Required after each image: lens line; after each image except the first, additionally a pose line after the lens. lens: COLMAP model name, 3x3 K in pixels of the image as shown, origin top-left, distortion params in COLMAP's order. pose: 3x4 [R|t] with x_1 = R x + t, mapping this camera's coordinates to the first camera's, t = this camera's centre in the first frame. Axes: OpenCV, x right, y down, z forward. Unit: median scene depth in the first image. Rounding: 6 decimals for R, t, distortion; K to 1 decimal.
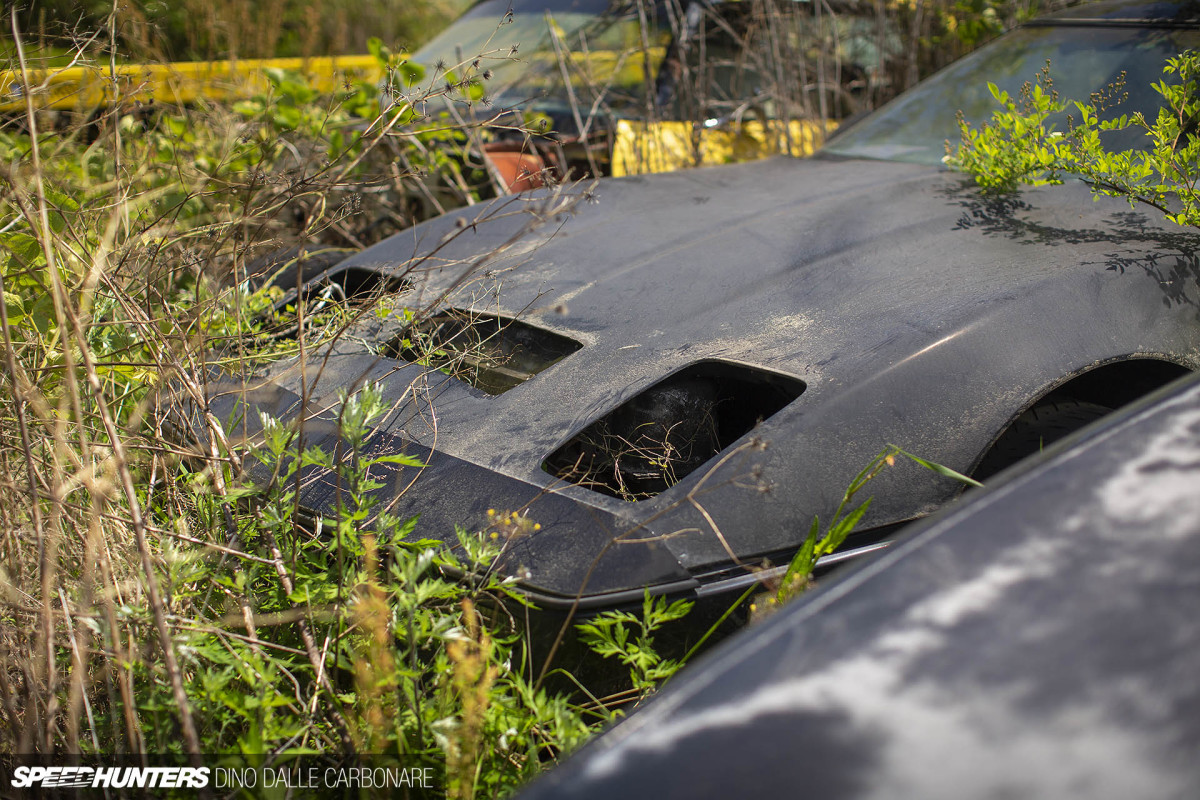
lens RADIAL K [[1752.1, 0, 600.0], [0, 1752.1, 400.0], [0, 0, 1]] dist [-0.213503, 0.541833]
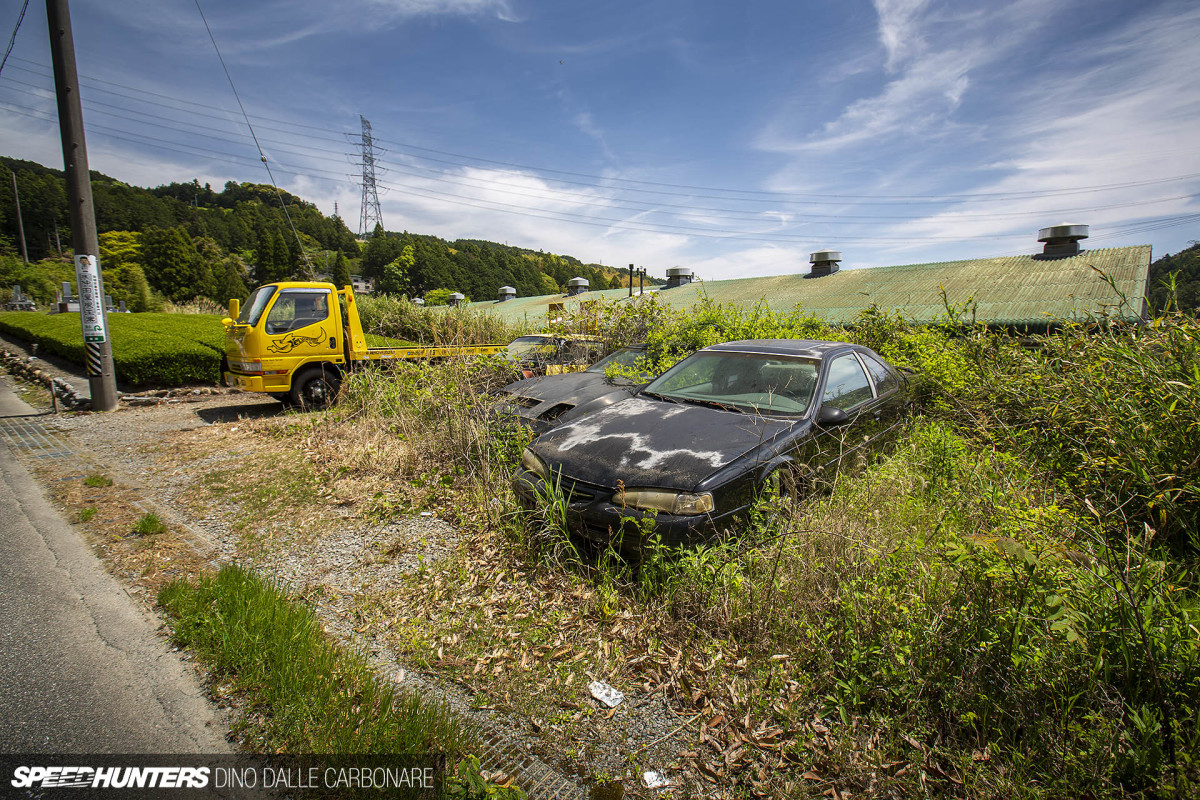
lens RADIAL K [[547.1, 0, 607.3], [0, 547.1, 394.2], [0, 0, 1]] dist [-0.046279, 0.016536]
pose [[0.992181, 0.003164, 0.124769, -0.020222], [0.007658, 0.996252, -0.086159, 0.098571], [-0.124574, 0.086441, 0.988438, -0.876943]]
